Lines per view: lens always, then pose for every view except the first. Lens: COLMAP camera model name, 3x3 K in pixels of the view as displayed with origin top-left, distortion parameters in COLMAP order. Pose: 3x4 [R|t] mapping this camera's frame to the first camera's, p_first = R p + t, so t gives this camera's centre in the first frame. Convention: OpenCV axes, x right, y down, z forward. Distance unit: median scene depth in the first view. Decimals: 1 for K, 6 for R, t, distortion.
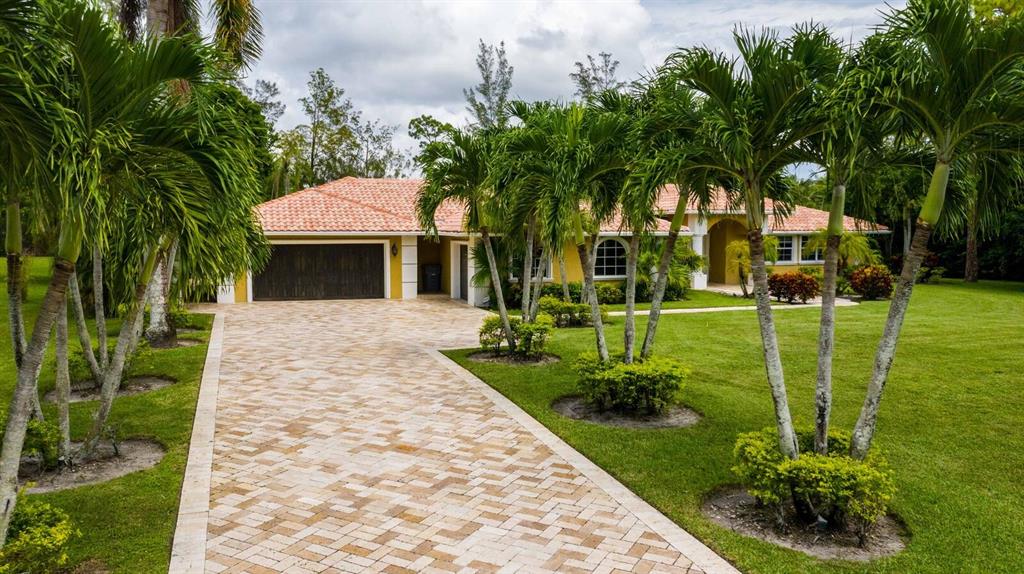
lens RADIAL K [[812.6, 0, 512.0], [0, 812.6, 287.0], [0, 0, 1]] dist [-0.012518, 0.003213]
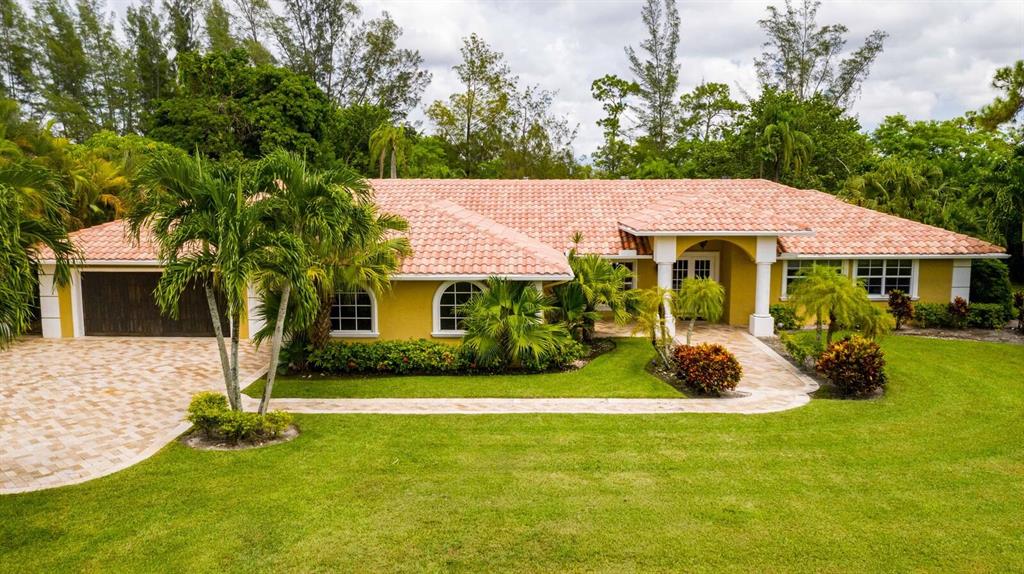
lens RADIAL K [[808.1, 0, 512.0], [0, 808.1, 287.0], [0, 0, 1]] dist [-0.018937, 0.001783]
pose [[0.942154, 0.041497, -0.332601, 0.127703], [-0.021766, 0.997787, 0.062835, -0.031551], [0.334472, -0.051961, 0.940972, 0.105064]]
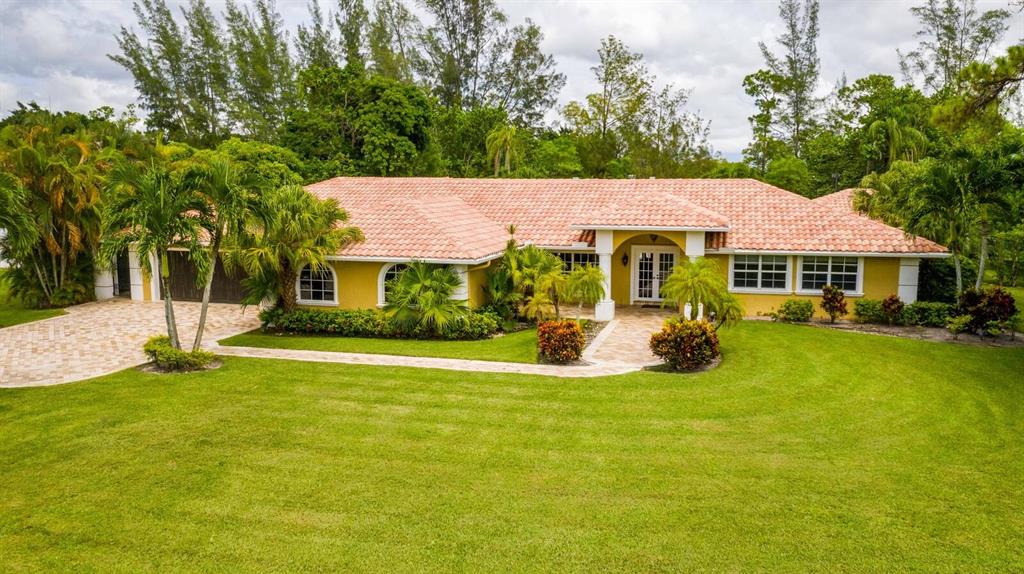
lens RADIAL K [[812.6, 0, 512.0], [0, 812.6, 287.0], [0, 0, 1]] dist [-0.012518, 0.003213]
pose [[0.825677, 0.073825, -0.559292, 0.228184], [-0.038554, 0.996467, 0.074614, -0.032770], [0.562825, -0.040044, 0.825606, 0.104660]]
